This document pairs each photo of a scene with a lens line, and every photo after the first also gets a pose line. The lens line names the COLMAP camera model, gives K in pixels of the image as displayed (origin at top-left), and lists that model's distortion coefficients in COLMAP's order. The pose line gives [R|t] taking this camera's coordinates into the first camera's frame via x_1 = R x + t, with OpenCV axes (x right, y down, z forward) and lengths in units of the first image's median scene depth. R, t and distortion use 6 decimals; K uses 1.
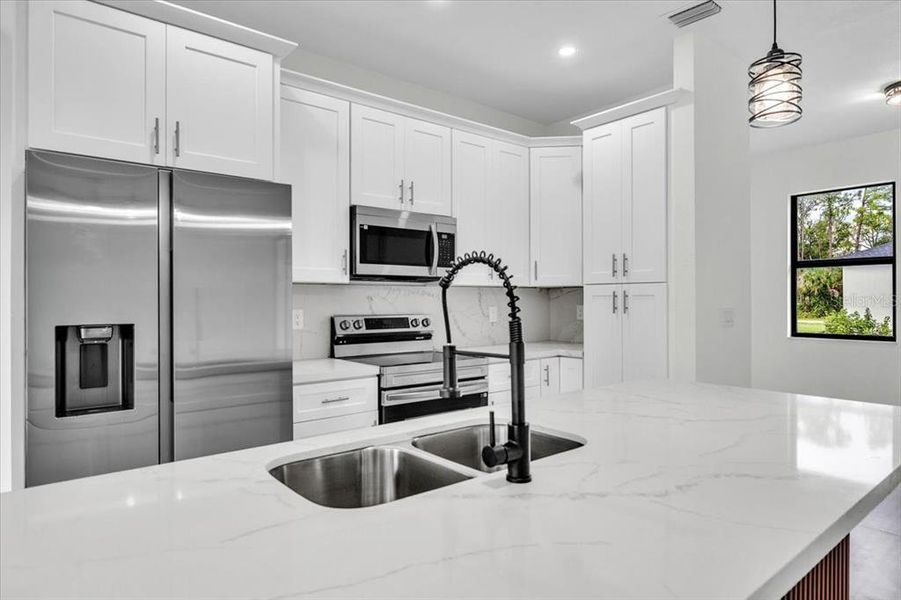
lens RADIAL K [[526.9, 0, 448.0], [0, 526.9, 298.3], [0, 0, 1]] dist [0.000554, 0.000648]
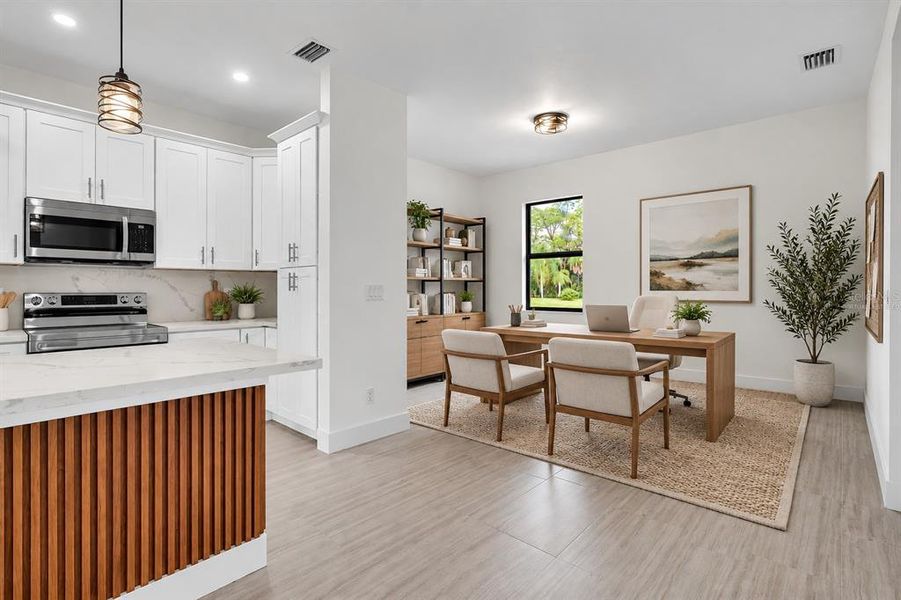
lens RADIAL K [[432.9, 0, 439.4], [0, 432.9, 286.9], [0, 0, 1]] dist [0.002541, 0.000476]
pose [[0.992881, 0.000453, 0.119112, 0.570343], [-0.000385, 1.000000, -0.000597, 0.020027], [-0.119112, 0.000547, 0.992881, -0.058529]]
